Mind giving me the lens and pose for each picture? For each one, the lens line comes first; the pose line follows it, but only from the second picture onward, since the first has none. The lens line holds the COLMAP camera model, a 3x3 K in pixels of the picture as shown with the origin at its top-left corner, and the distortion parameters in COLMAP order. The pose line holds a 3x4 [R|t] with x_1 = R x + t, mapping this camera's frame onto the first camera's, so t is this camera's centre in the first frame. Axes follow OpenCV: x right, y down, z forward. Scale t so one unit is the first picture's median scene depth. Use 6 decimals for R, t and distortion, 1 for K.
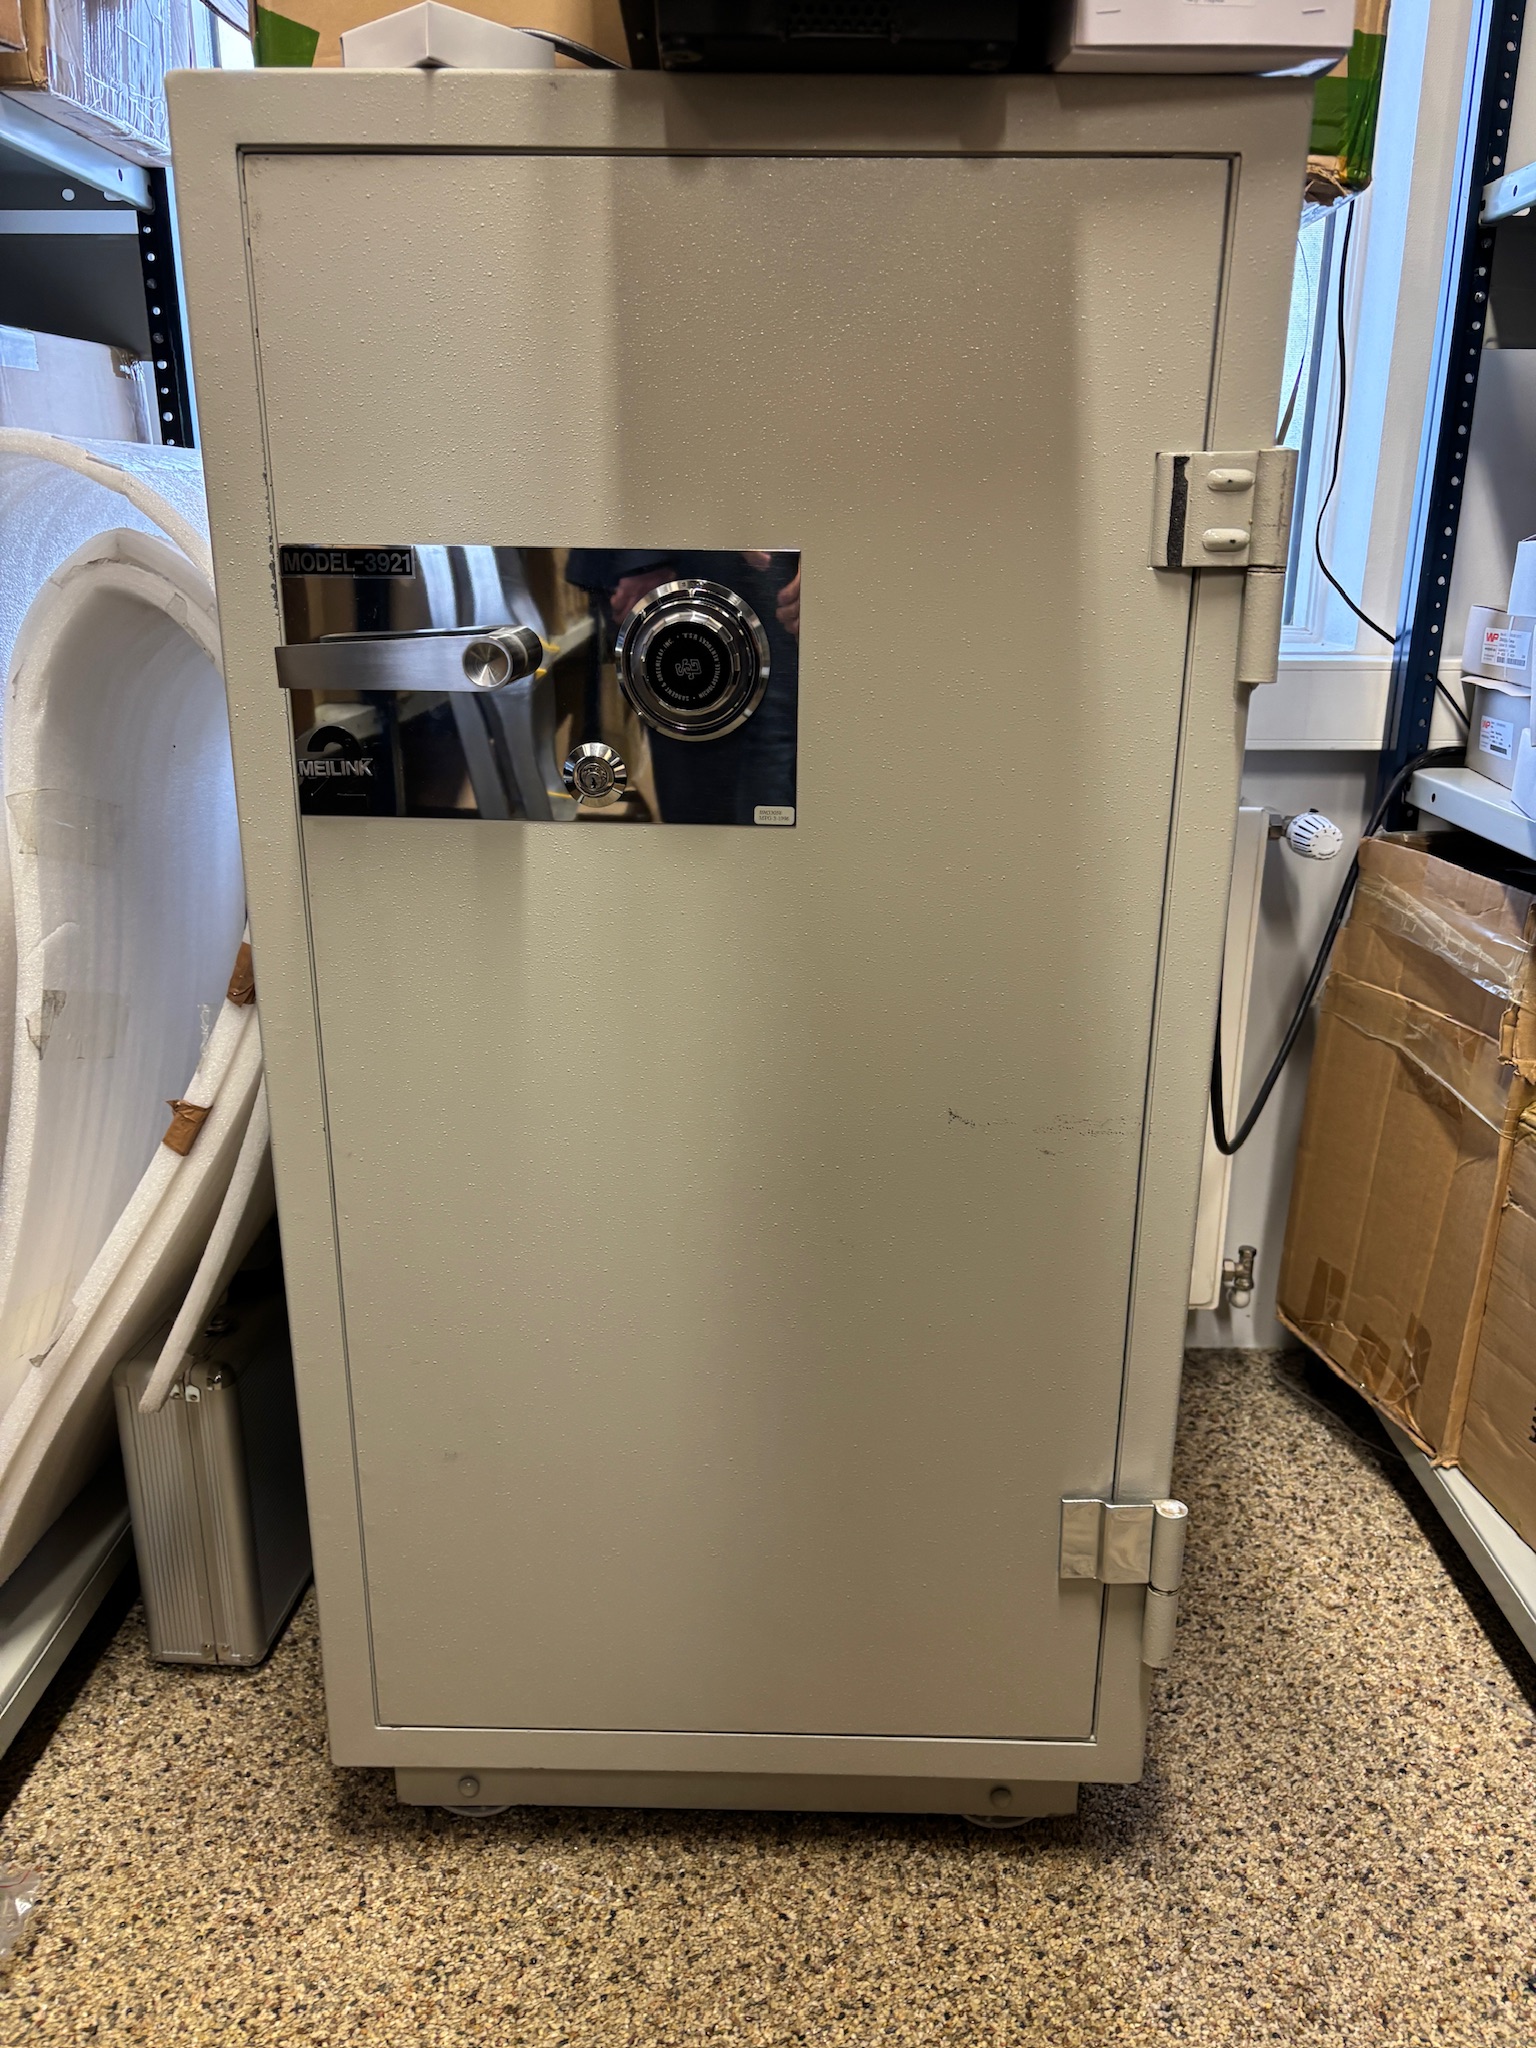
lens RADIAL K [[1506.0, 0, 808.8], [0, 1506.0, 1021.4], [0, 0, 1]] dist [0.080289, -0.084939]
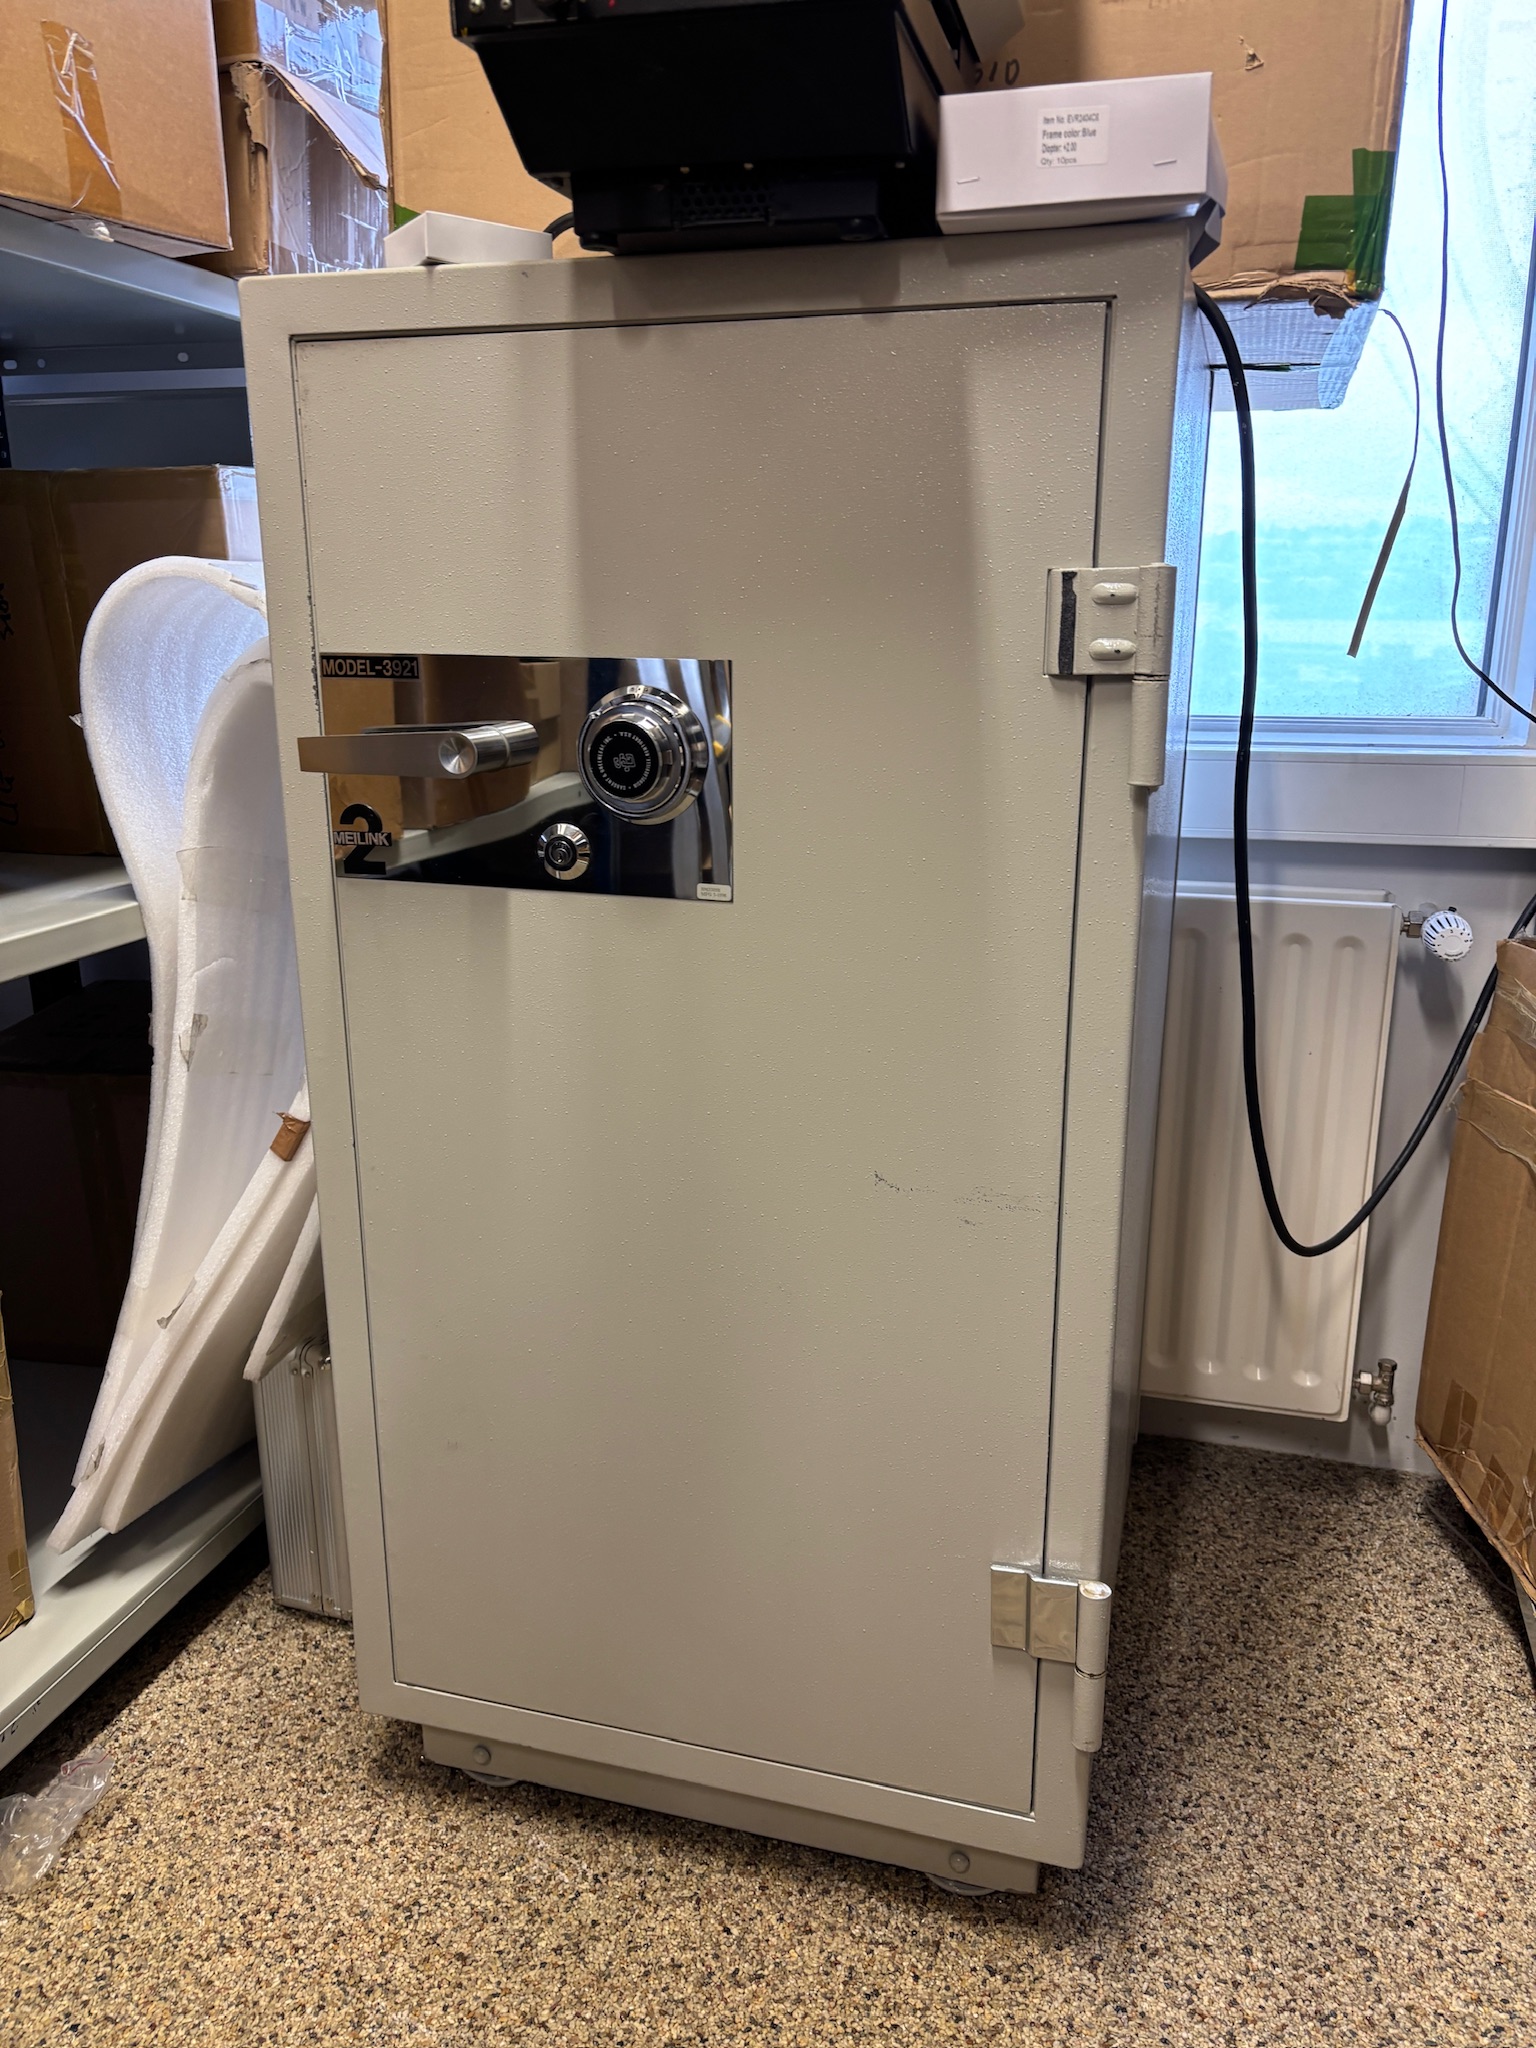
lens RADIAL K [[1506.0, 0, 808.8], [0, 1506.0, 1021.4], [0, 0, 1]] dist [0.080289, -0.084939]
pose [[0.966527, 0.060467, -0.249336, 0.258489], [-0.071679, 0.996773, -0.036125, -0.005321], [0.246347, 0.052788, 0.967743, -0.040179]]
